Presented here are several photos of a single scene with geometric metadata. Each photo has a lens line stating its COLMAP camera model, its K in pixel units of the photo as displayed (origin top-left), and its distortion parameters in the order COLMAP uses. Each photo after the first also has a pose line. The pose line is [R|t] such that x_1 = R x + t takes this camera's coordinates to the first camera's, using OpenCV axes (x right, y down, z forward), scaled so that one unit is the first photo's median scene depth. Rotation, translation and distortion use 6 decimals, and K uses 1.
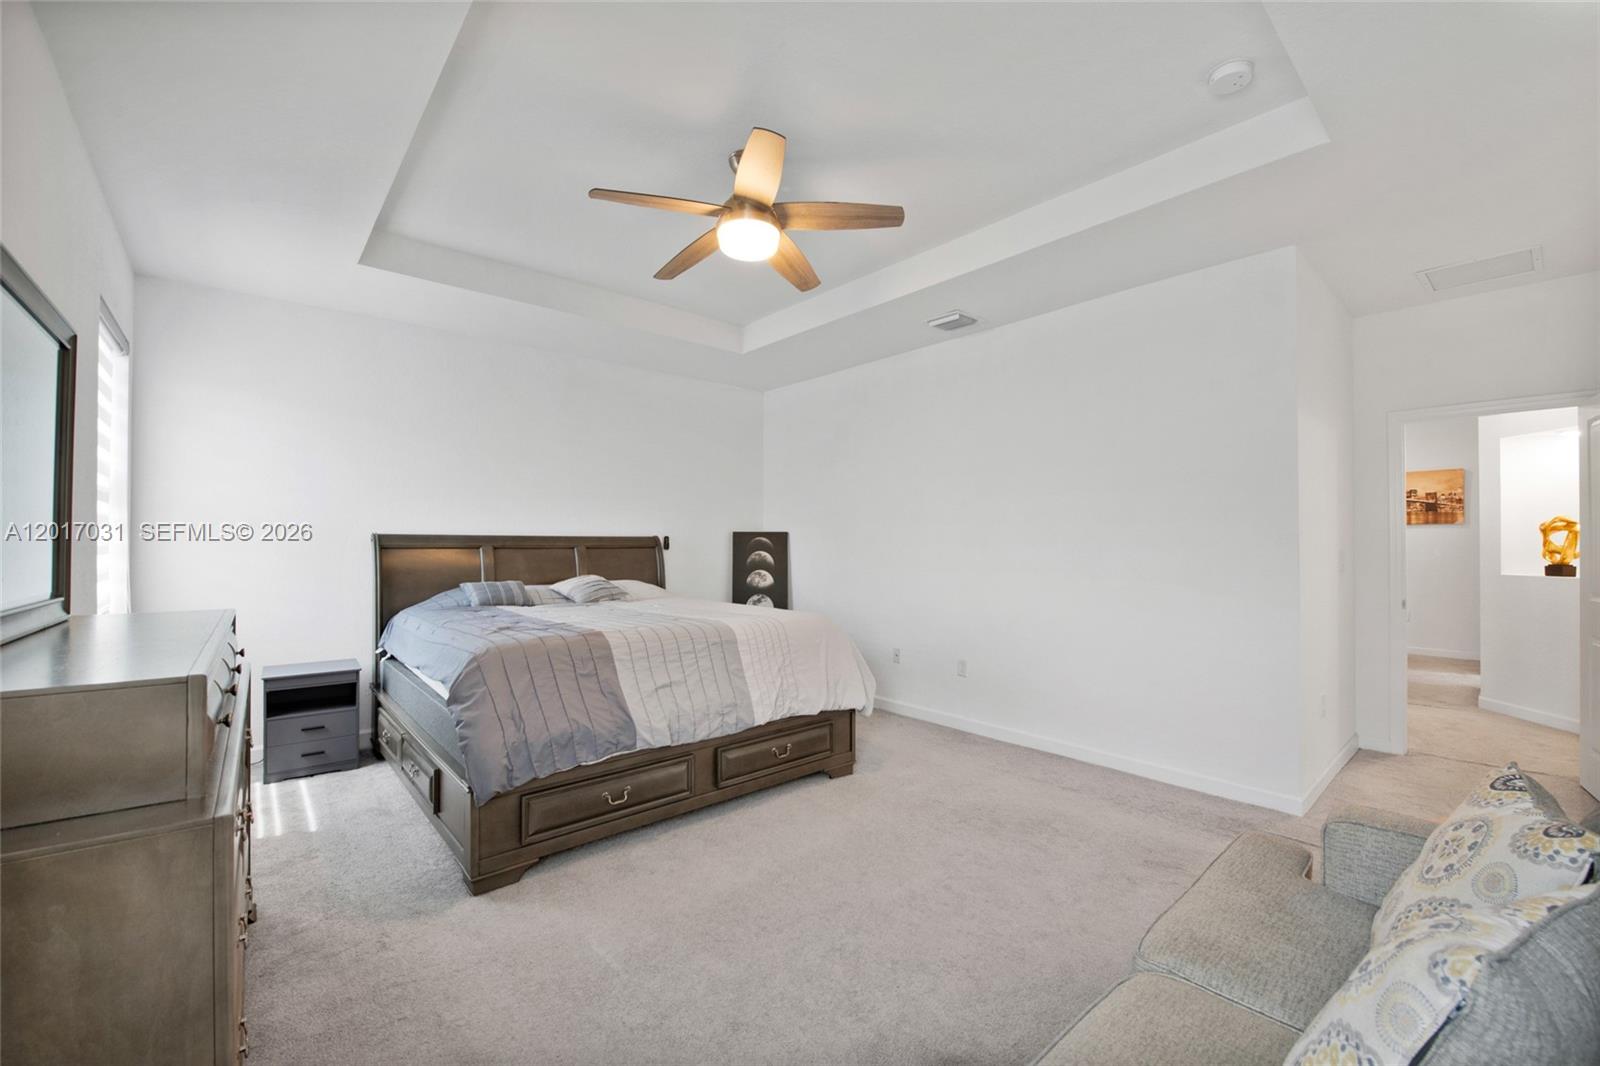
lens RADIAL K [[659.8, 0, 800.0], [0, 659.8, 533.0], [0, 0, 1]] dist [-0.000351, 0.000007]
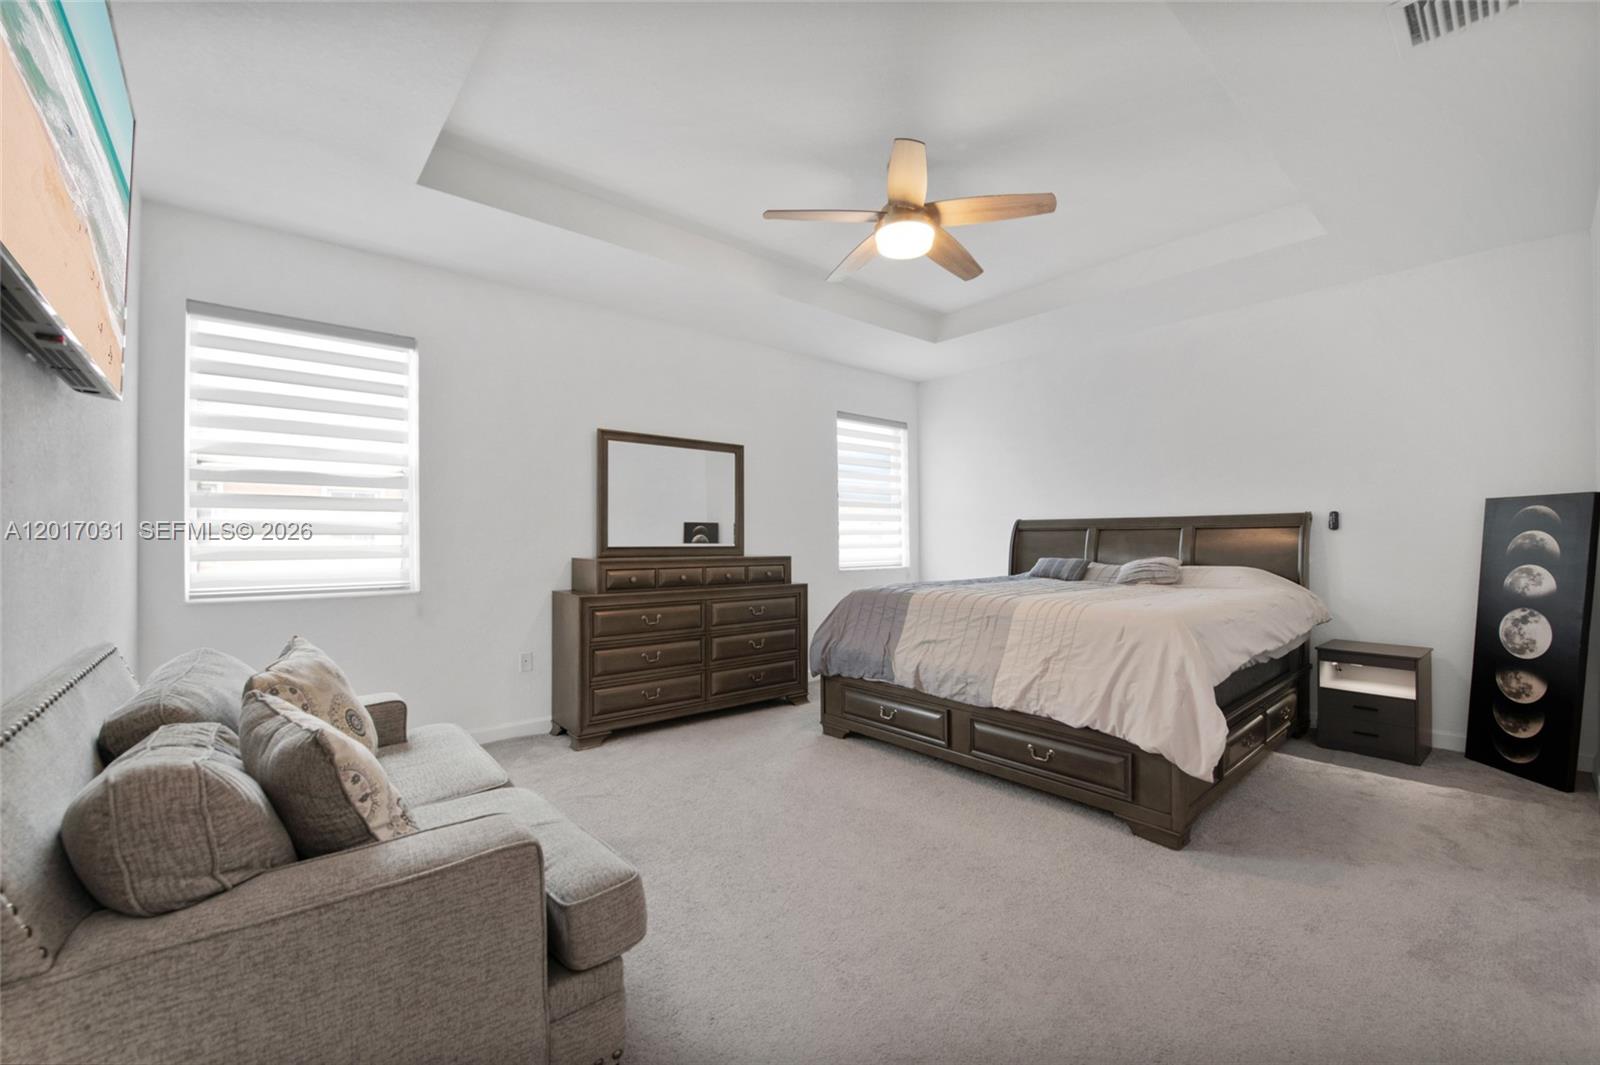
lens RADIAL K [[659.8, 0, 800.0], [0, 659.8, 532.5], [0, 0, 1]] dist [-0.000351, 0.000007]
pose [[-0.010708, -0.011244, -0.999879, 0.797537], [0.022442, 0.999682, -0.011482, 0.035536], [0.999691, -0.022563, -0.010453, 0.641057]]
